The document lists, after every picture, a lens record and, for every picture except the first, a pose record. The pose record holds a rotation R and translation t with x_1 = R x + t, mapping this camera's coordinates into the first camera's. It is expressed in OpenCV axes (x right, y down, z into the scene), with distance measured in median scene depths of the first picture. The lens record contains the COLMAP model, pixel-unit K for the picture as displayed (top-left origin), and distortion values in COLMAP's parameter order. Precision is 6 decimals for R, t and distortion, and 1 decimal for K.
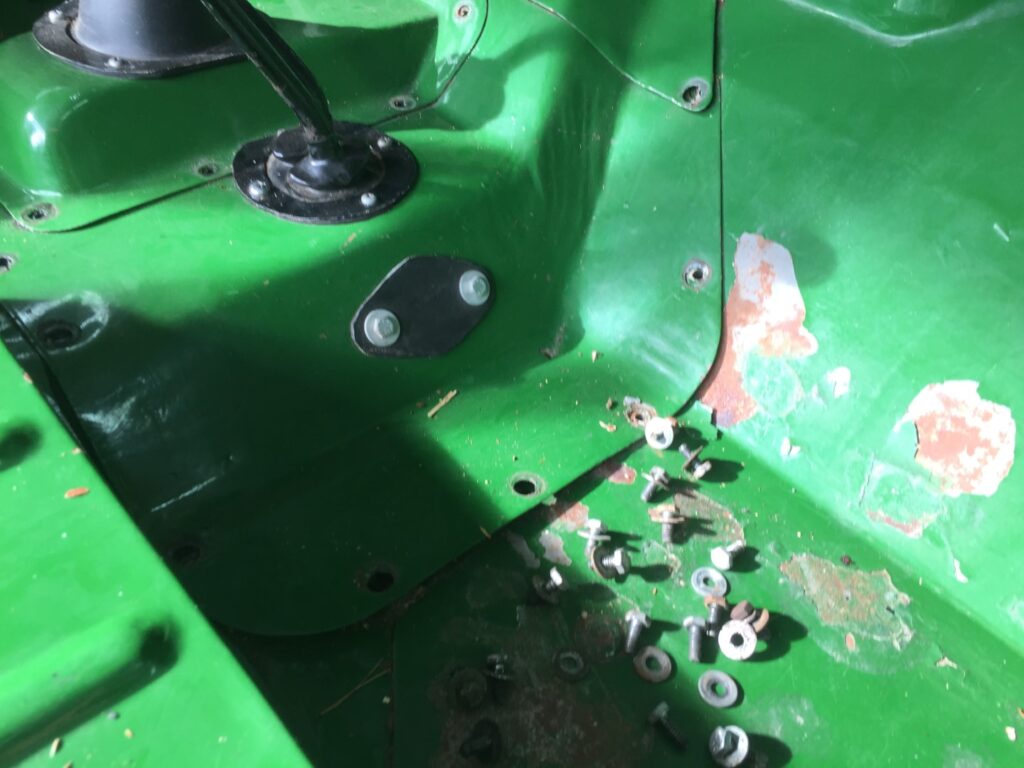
lens RADIAL K [[859.1, 0, 511.1], [0, 859.1, 385.1], [0, 0, 1]] dist [0.083367, -0.101552]
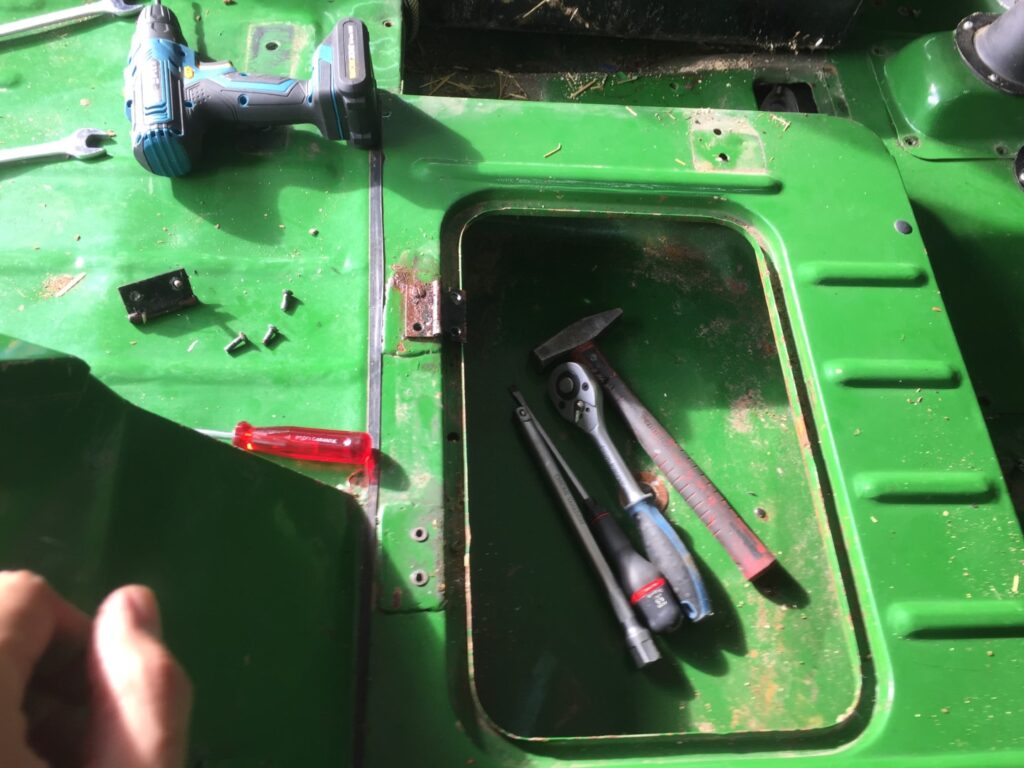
lens RADIAL K [[859.1, 0, 511.1], [0, 859.1, 385.1], [0, 0, 1]] dist [0.083367, -0.101552]
pose [[0.782380, 0.538560, -0.312785, -0.336850], [-0.447093, 0.835315, 0.319933, 0.029468], [0.433577, -0.110466, 0.894320, -1.140878]]
